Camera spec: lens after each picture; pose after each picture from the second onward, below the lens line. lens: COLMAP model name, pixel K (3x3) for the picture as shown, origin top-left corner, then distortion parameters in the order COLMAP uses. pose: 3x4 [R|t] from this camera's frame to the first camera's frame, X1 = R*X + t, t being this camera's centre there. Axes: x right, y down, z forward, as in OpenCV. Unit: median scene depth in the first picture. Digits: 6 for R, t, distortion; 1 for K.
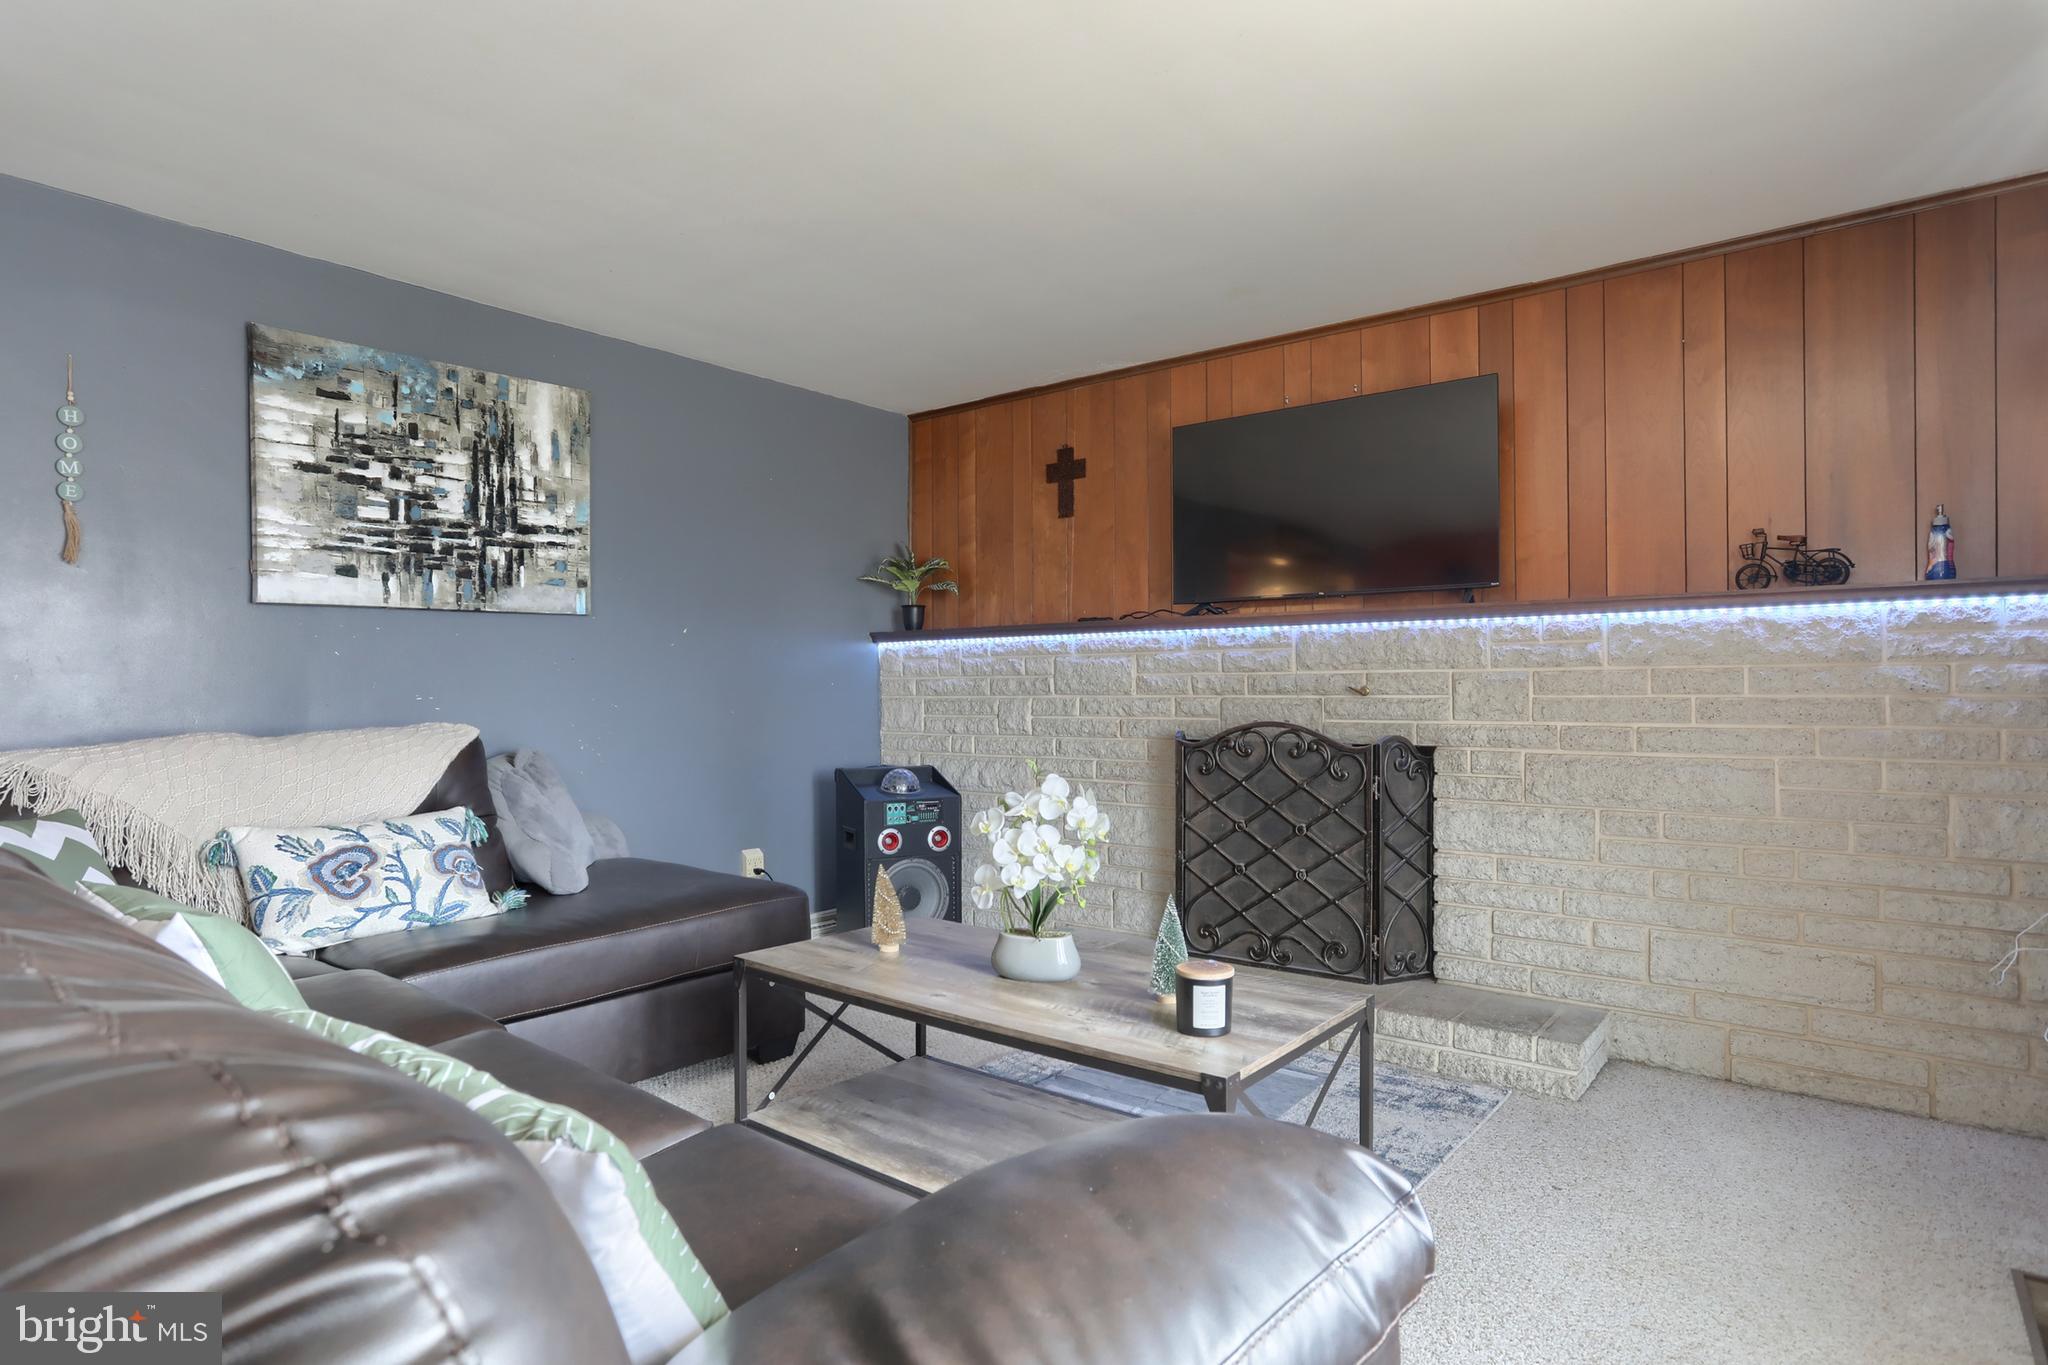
lens RADIAL K [[1121.2, 0, 1024.0], [0, 1121.2, 682.5], [0, 0, 1]] dist [-0.087460, 0.077508]
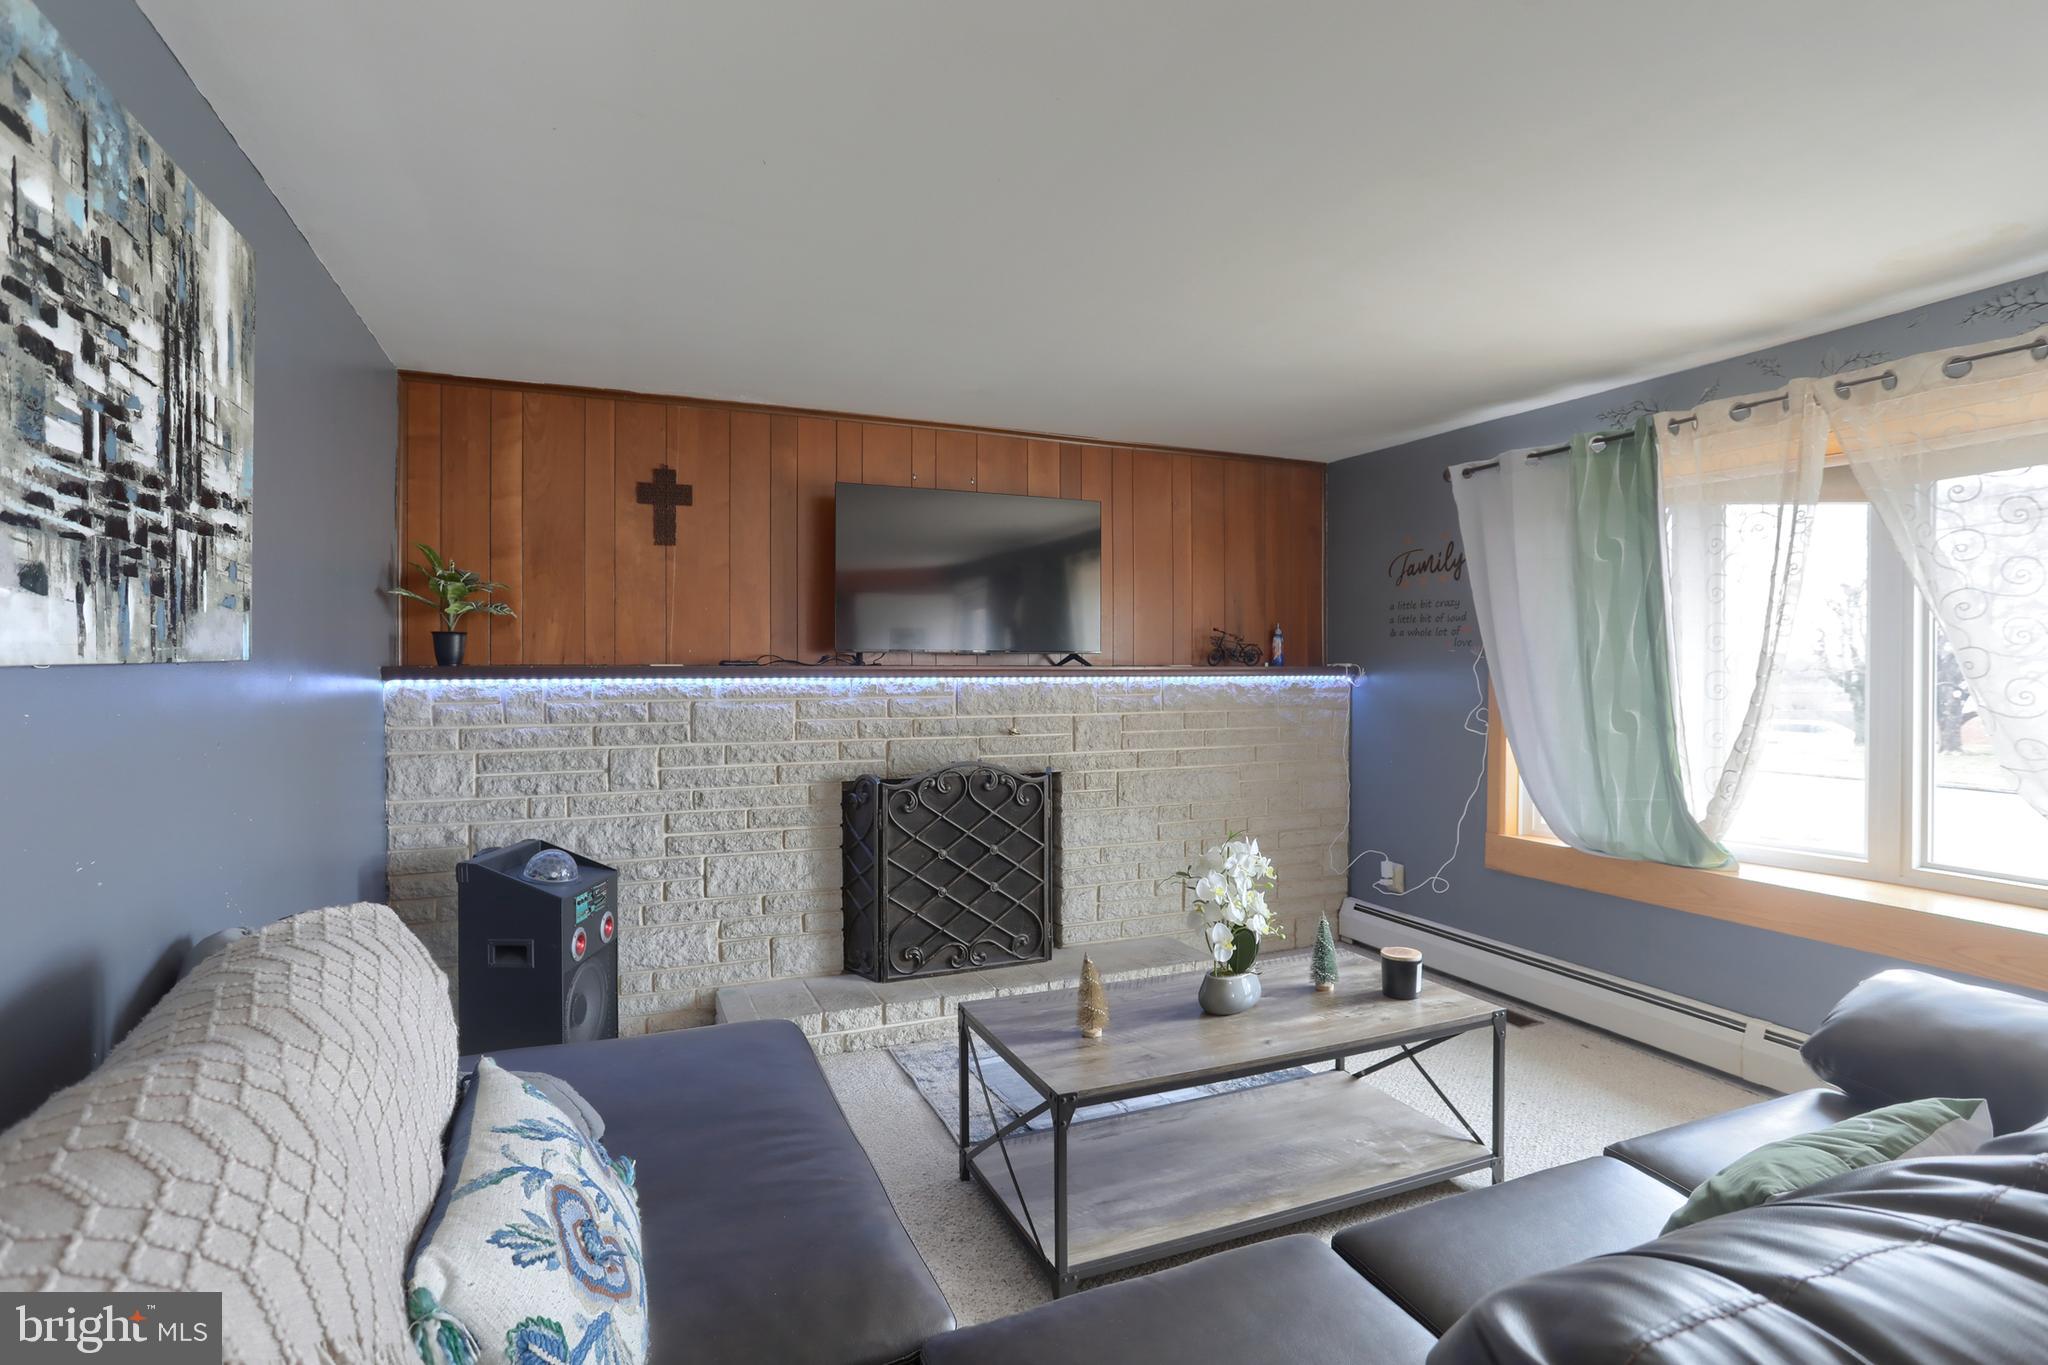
lens RADIAL K [[994.0, 0, 1020.2], [0, 994.0, 663.7], [0, 0, 1]] dist [-0.075947, 0.041138]
pose [[0.462434, 0.006208, 0.886632, -0.687110], [-0.009660, 0.999951, -0.001963, -0.066909], [-0.886601, -0.007657, 0.462472, 0.475267]]
